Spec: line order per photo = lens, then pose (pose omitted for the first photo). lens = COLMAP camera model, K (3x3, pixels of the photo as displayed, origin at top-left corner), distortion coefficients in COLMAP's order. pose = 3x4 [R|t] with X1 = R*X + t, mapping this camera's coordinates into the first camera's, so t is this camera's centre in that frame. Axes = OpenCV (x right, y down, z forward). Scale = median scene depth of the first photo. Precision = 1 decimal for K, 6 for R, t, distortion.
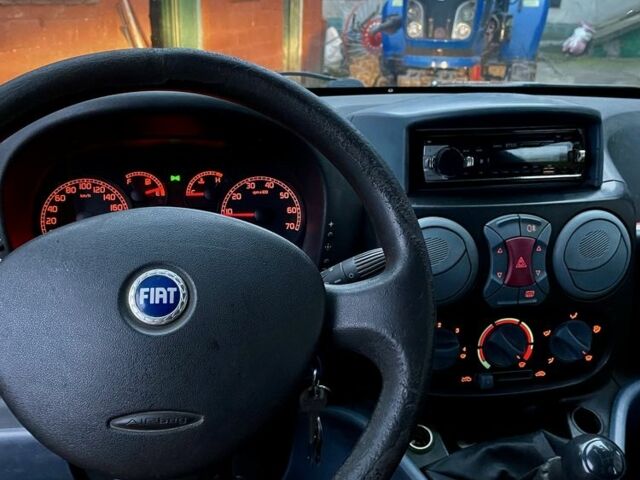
lens RADIAL K [[653.1, 0, 320.0], [0, 653.1, 240.0], [0, 0, 1]] dist [0.125522, -0.205433]
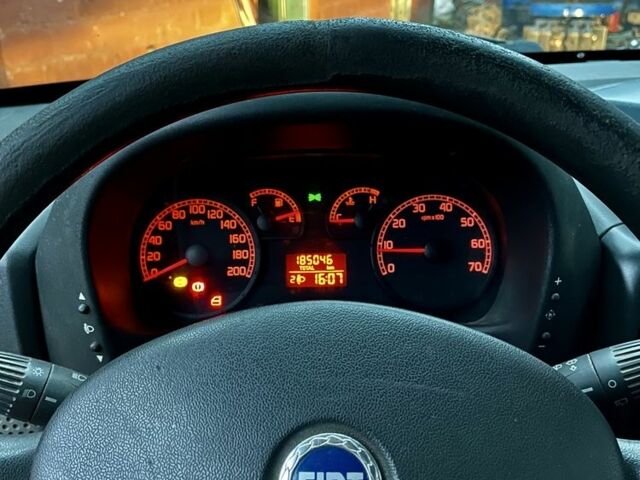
lens RADIAL K [[653.1, 0, 320.0], [0, 653.1, 240.0], [0, 0, 1]] dist [0.125522, -0.205433]
pose [[0.989141, 0.020465, -0.145535, -0.108631], [-0.011009, 0.997793, 0.065482, -0.094170], [0.146553, -0.063169, 0.987184, 0.286089]]
